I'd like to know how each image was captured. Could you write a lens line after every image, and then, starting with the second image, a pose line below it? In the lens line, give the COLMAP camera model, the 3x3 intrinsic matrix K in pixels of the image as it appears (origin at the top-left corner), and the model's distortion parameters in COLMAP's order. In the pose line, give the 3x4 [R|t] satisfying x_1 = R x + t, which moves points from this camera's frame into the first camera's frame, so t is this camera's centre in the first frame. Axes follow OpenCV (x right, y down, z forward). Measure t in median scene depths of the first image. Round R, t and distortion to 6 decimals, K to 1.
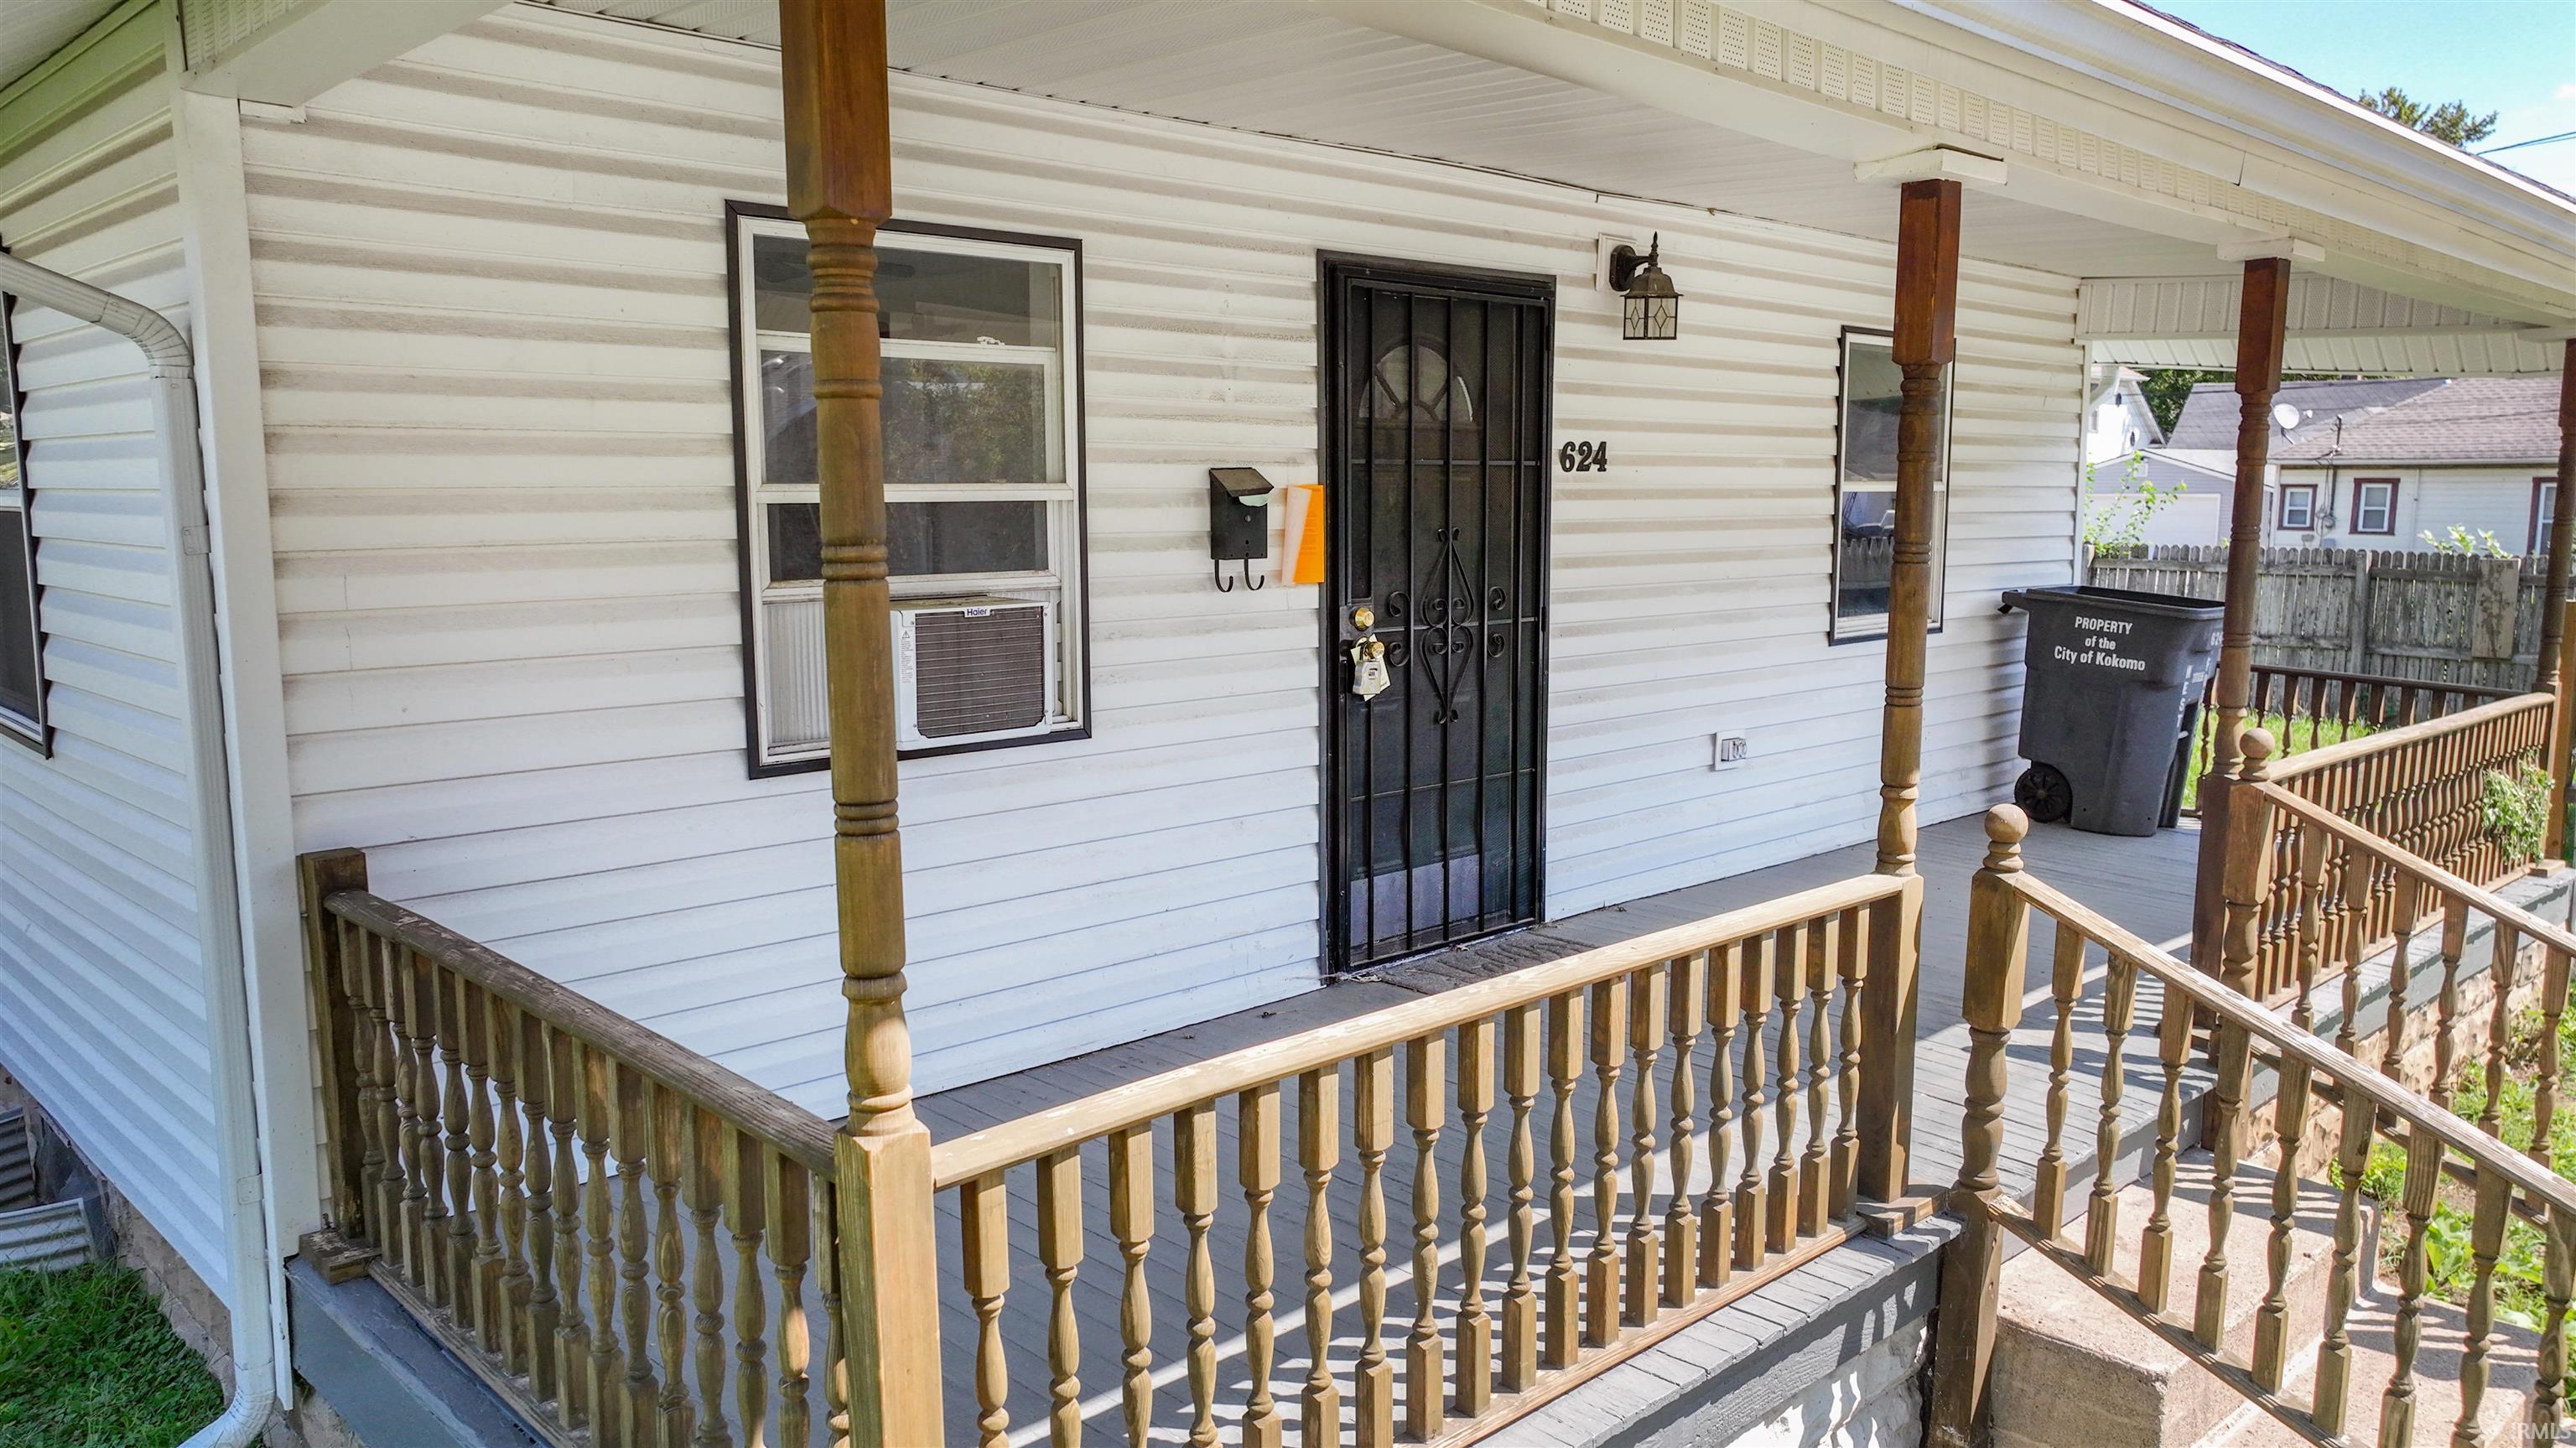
lens RADIAL K [[1836.6, 0, 1288.0], [0, 1836.6, 724.0], [0, 0, 1]] dist [0.002773, 0.001329]
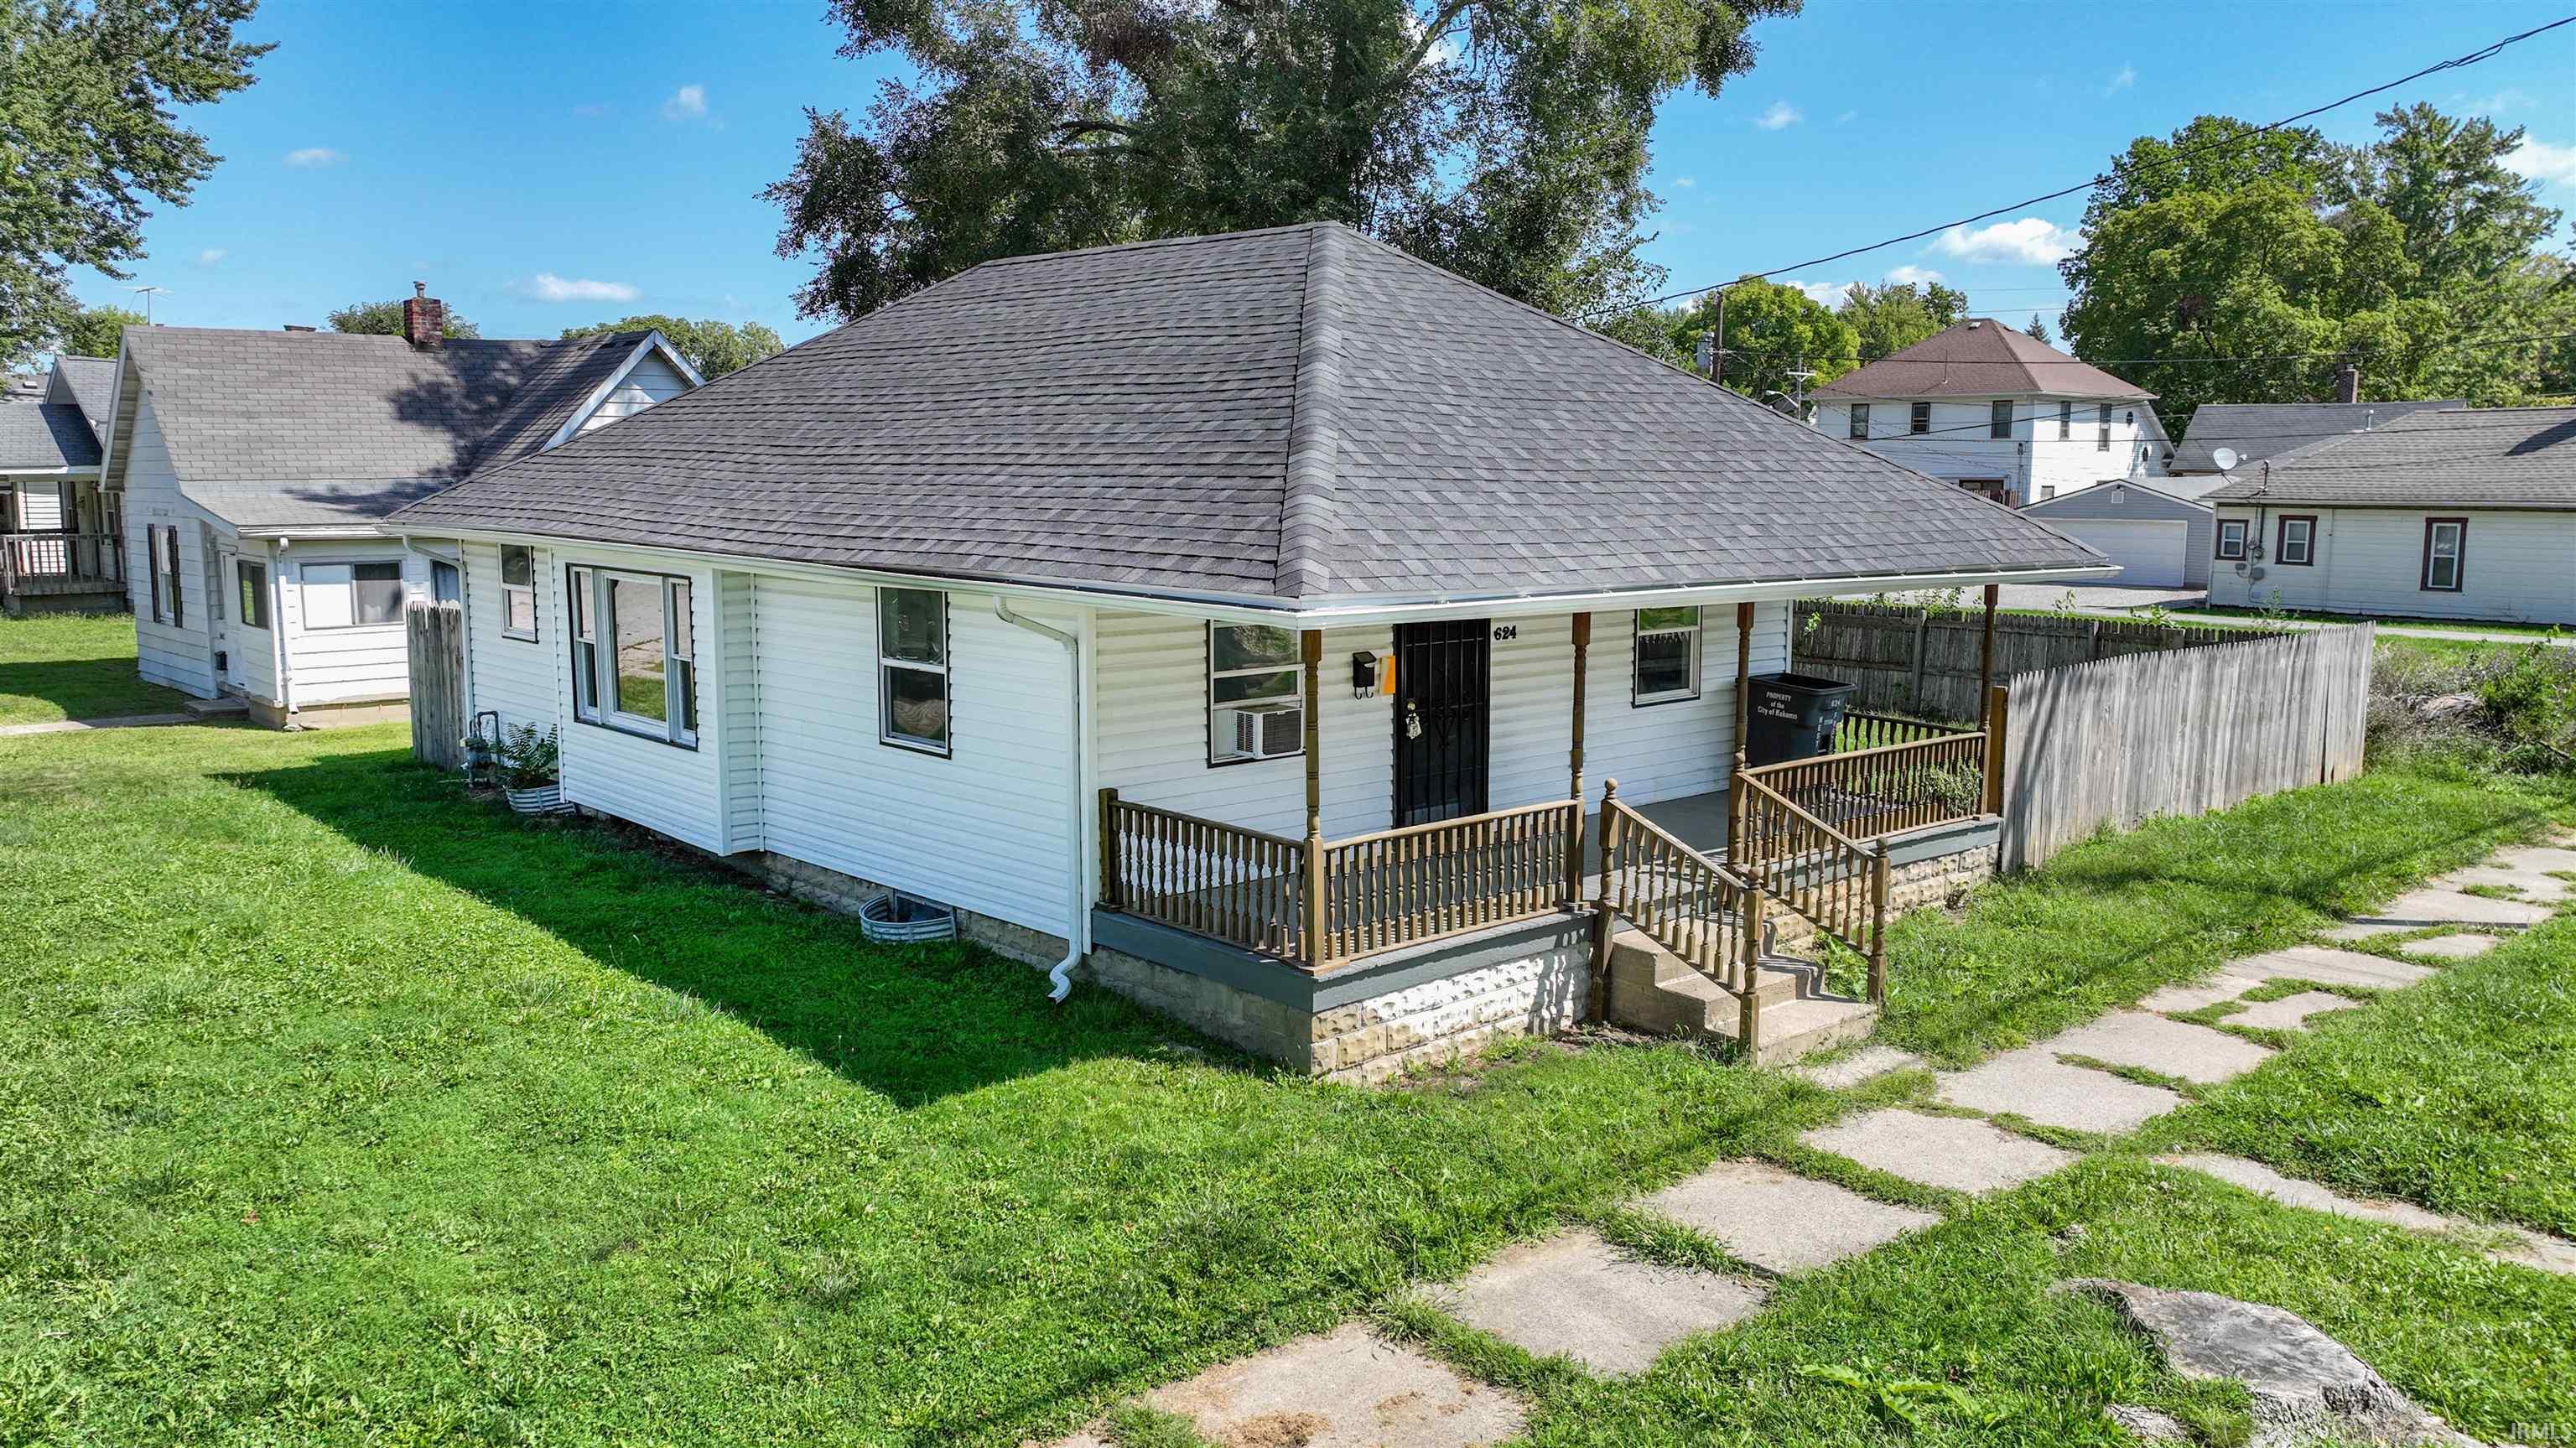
lens RADIAL K [[1836.6, 0, 1288.0], [0, 1836.6, 724.0], [0, 0, 1]] dist [0.002773, 0.001329]
pose [[0.999706, 0.005107, -0.023710, -0.072125], [-0.005050, 0.999984, 0.002458, -0.041537], [0.023722, -0.002338, 0.999716, -1.633612]]
